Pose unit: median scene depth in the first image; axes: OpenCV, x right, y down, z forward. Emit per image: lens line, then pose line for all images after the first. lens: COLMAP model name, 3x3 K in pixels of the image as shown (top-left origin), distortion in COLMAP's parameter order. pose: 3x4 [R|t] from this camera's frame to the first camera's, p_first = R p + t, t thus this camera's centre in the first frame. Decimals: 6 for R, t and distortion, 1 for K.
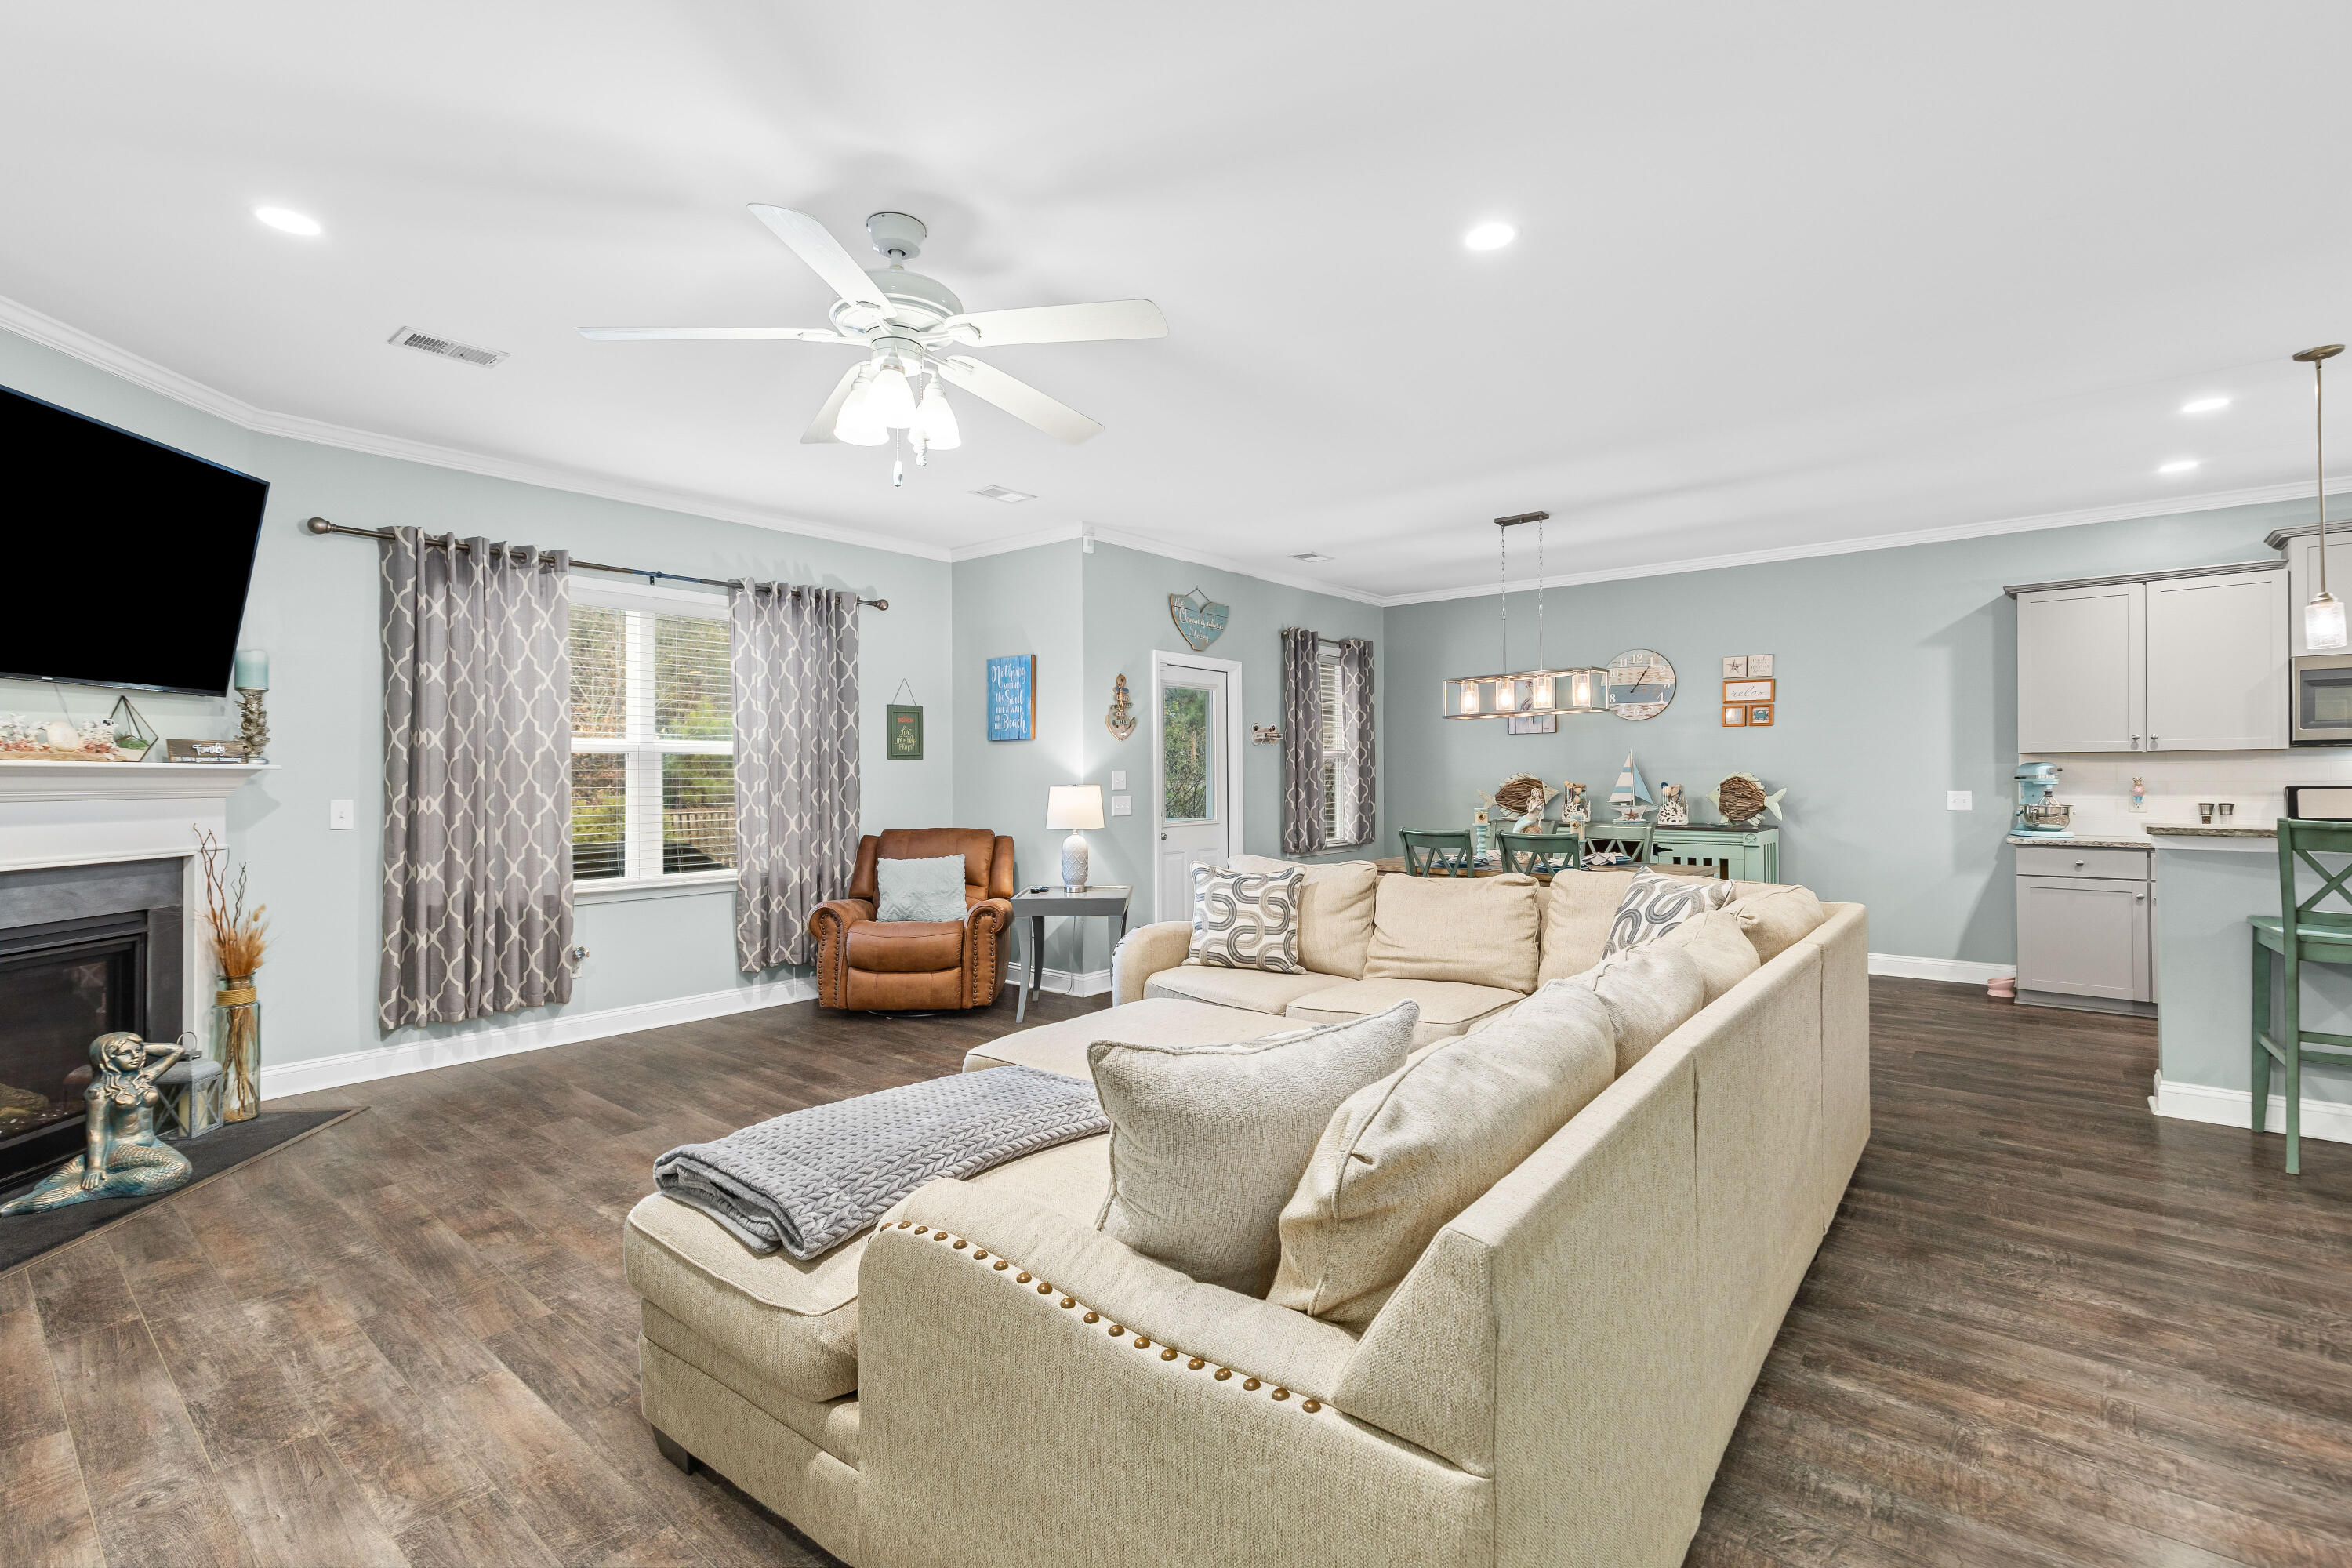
lens RADIAL K [[1060.0, 0, 1182.0], [0, 1060.0, 775.9], [0, 0, 1]] dist [0.011317, -0.002442]
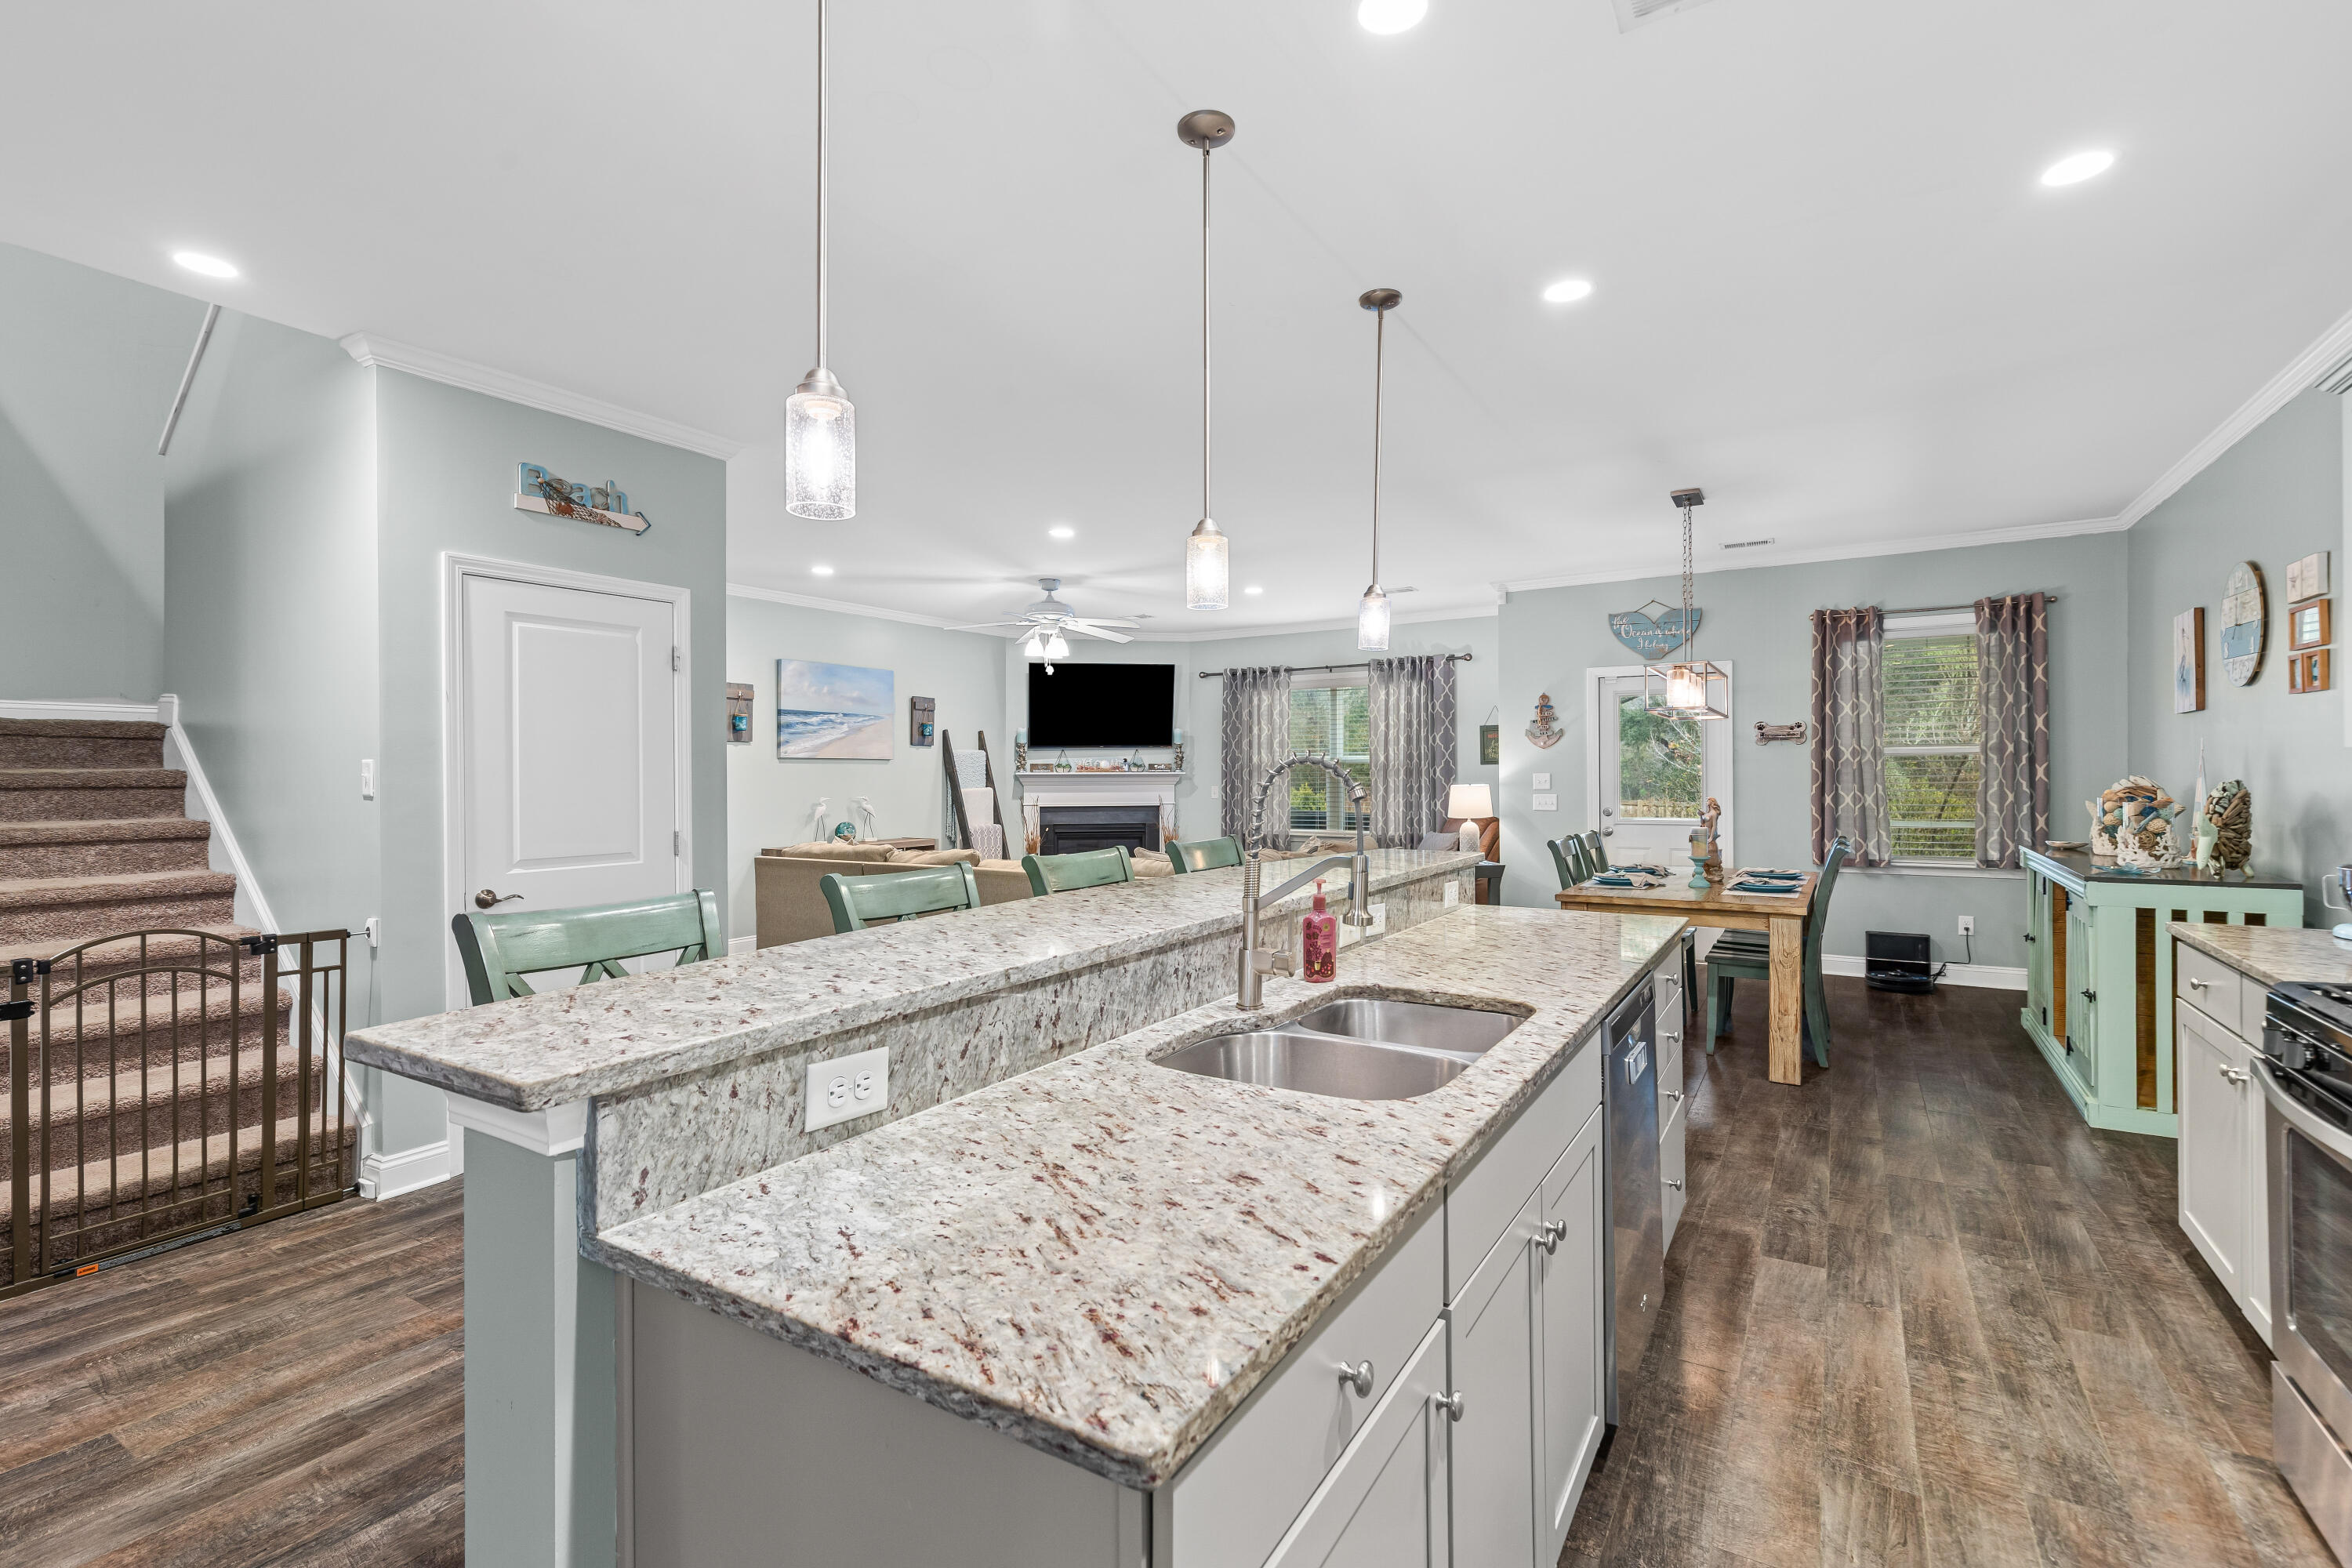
lens RADIAL K [[1060.0, 0, 1188.2], [0, 1060.0, 769.2], [0, 0, 1]] dist [0.011317, -0.002442]
pose [[0.140286, 0.001345, -0.990110, 1.197838], [0.005662, 0.999982, 0.002161, -0.016344], [0.990095, -0.005910, 0.140276, 0.464826]]
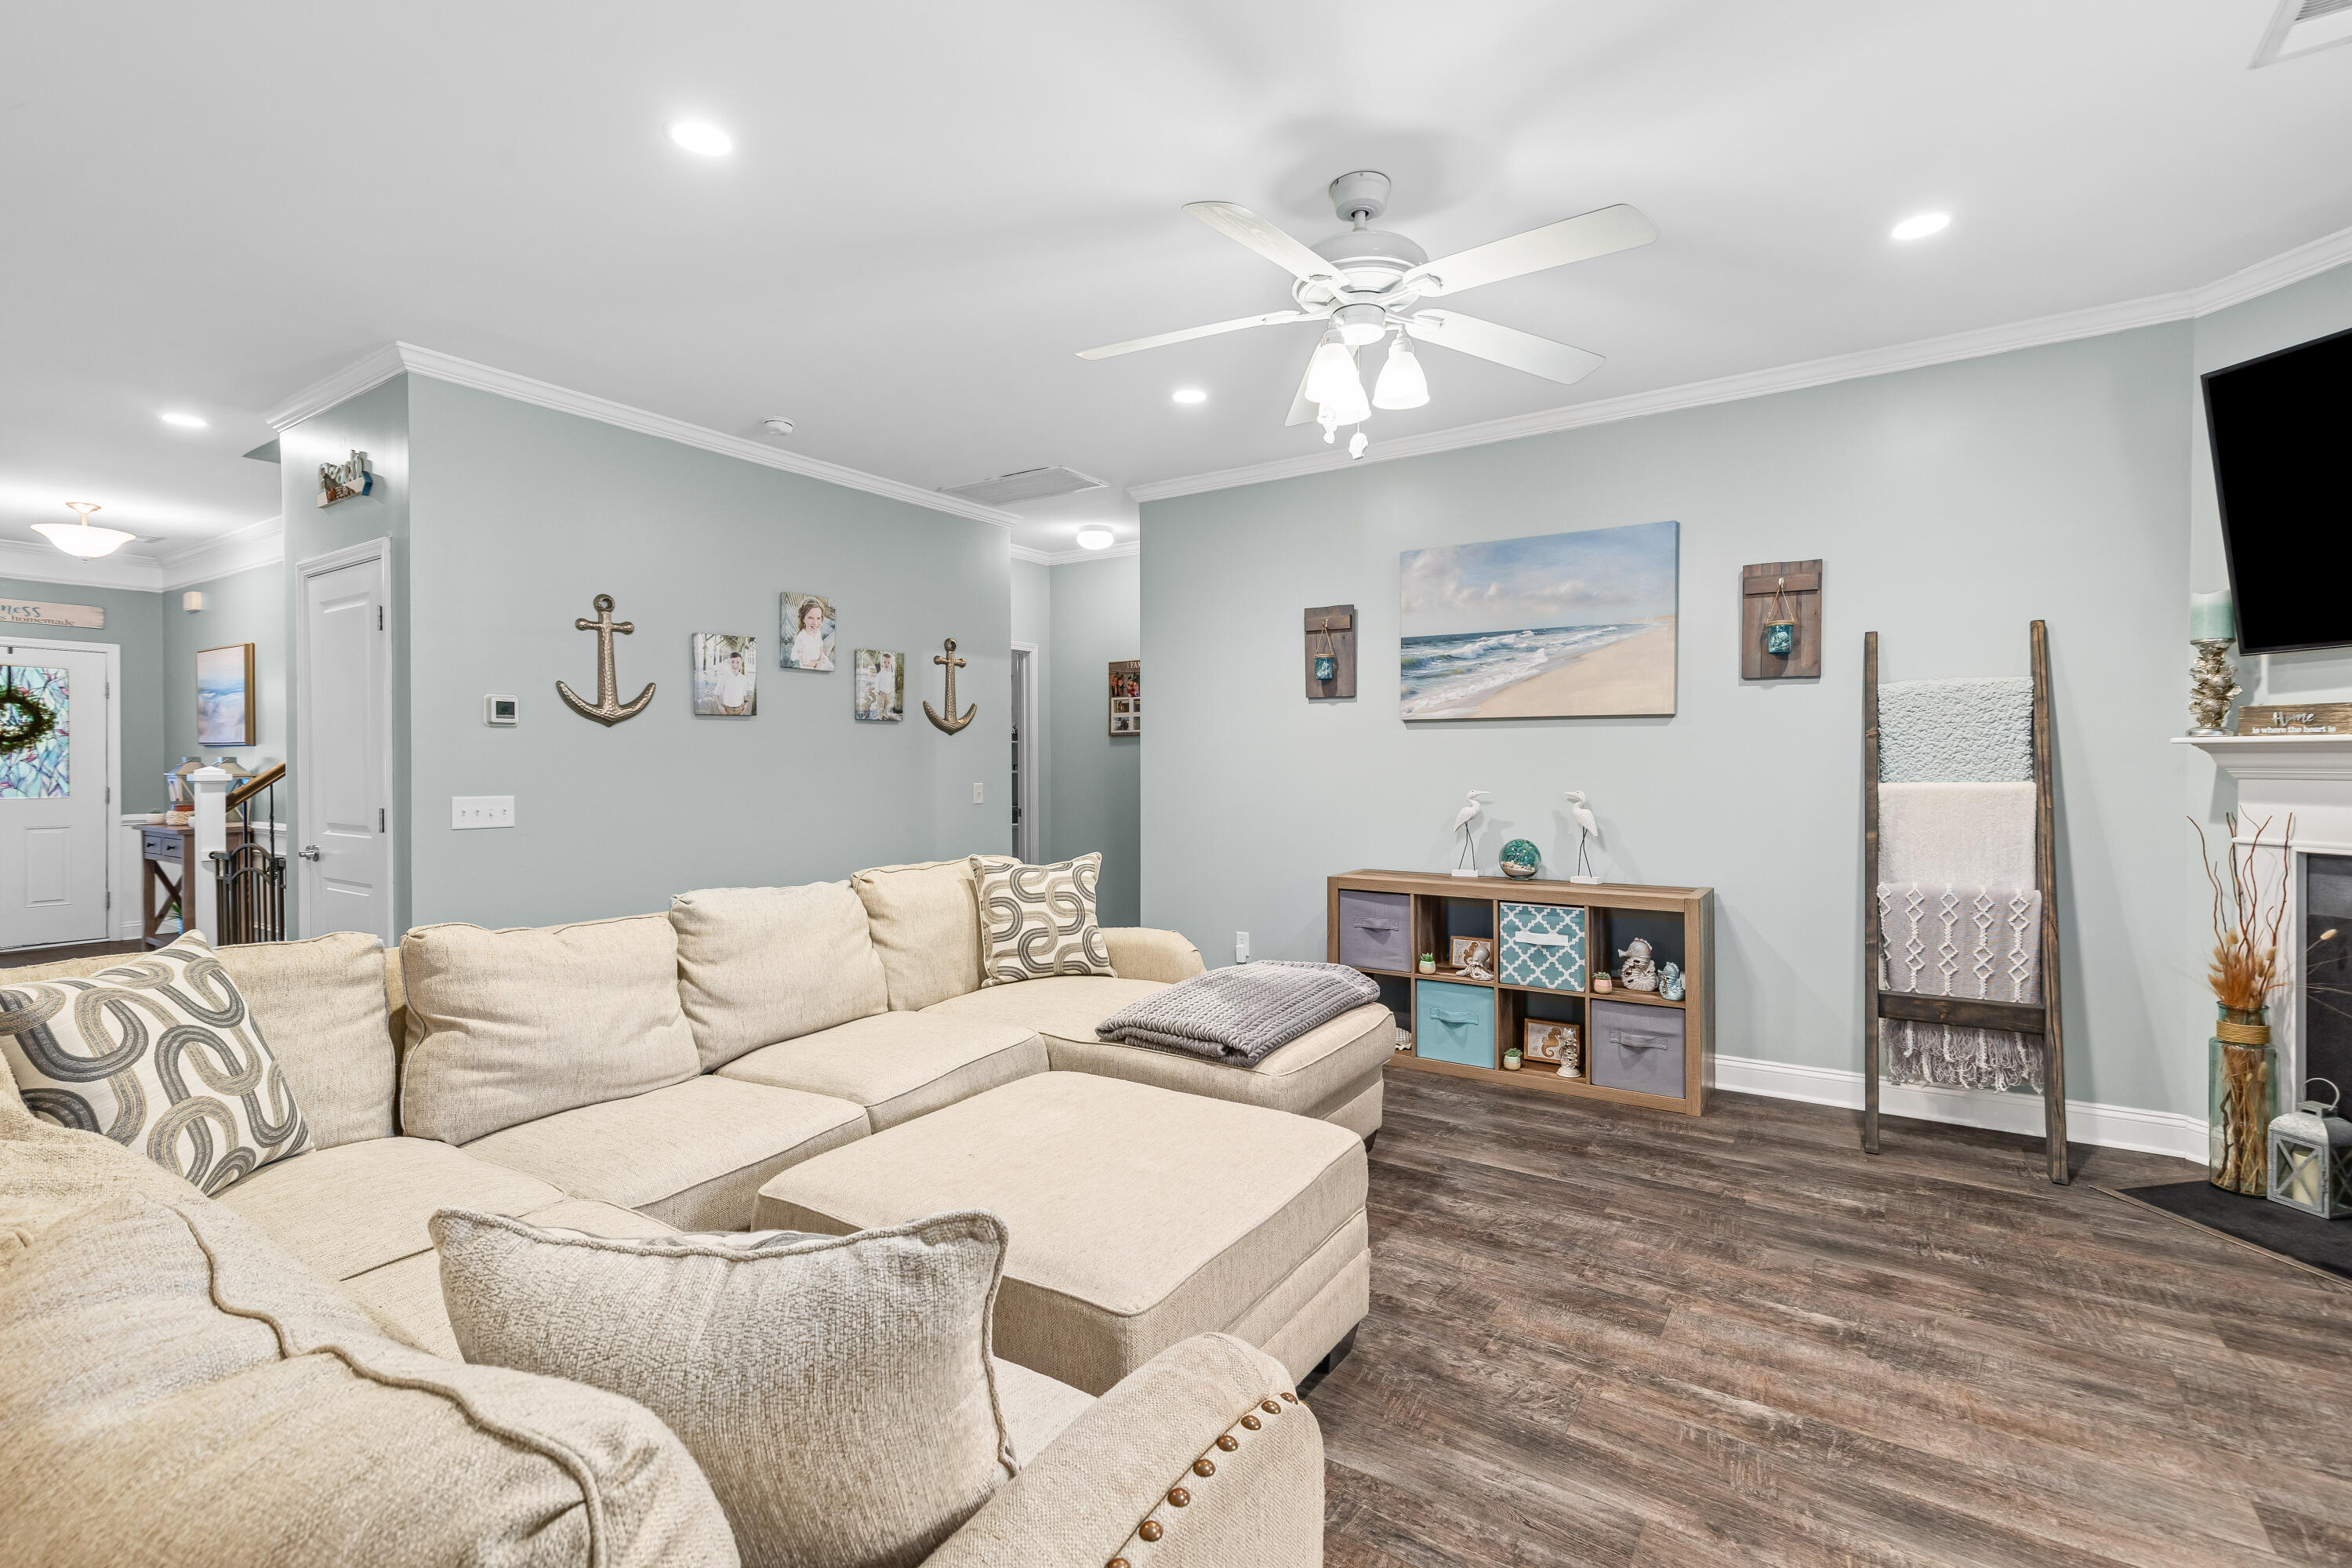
lens RADIAL K [[1060.0, 0, 1175.8], [0, 1060.0, 772.6], [0, 0, 1]] dist [0.011317, -0.002442]
pose [[-0.994689, 0.007822, -0.102629, 0.001306], [0.006858, 0.999929, 0.009745, 0.000554], [0.102698, 0.008989, -0.994672, 0.933391]]
